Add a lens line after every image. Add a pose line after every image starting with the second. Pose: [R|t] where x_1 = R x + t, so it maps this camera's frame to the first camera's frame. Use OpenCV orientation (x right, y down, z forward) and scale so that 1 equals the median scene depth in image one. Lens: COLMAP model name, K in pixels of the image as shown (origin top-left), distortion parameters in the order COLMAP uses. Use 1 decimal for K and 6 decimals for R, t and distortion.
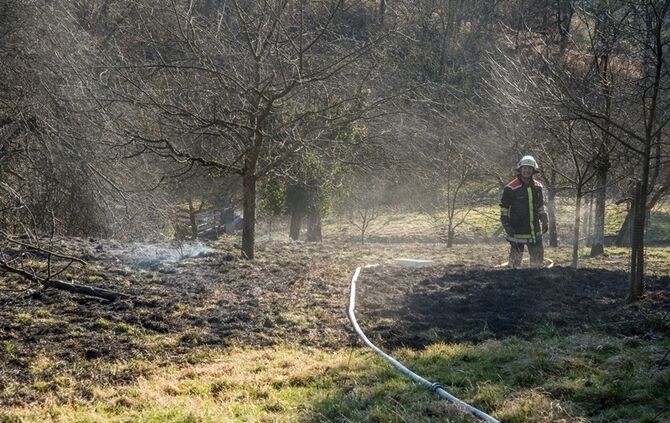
lens RADIAL K [[1932.8, 0, 340.1], [0, 1932.8, 206.8], [0, 0, 1]] dist [1.080040, 0.000000]
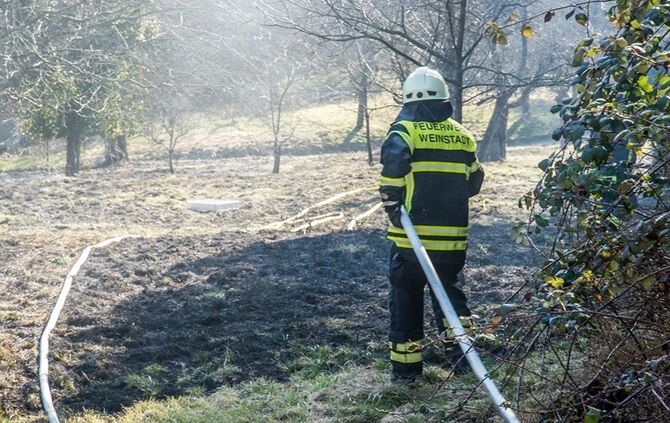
lens RADIAL K [[2323.3, 0, 335.3], [0, 2323.3, 212.3], [0, 0, 1]] dist [1.502780, 0.000000]
pose [[0.996419, -0.053249, 0.065686, 0.047450], [0.050010, 0.997496, 0.050008, -0.022069], [-0.068184, -0.046544, 0.996586, 0.145152]]
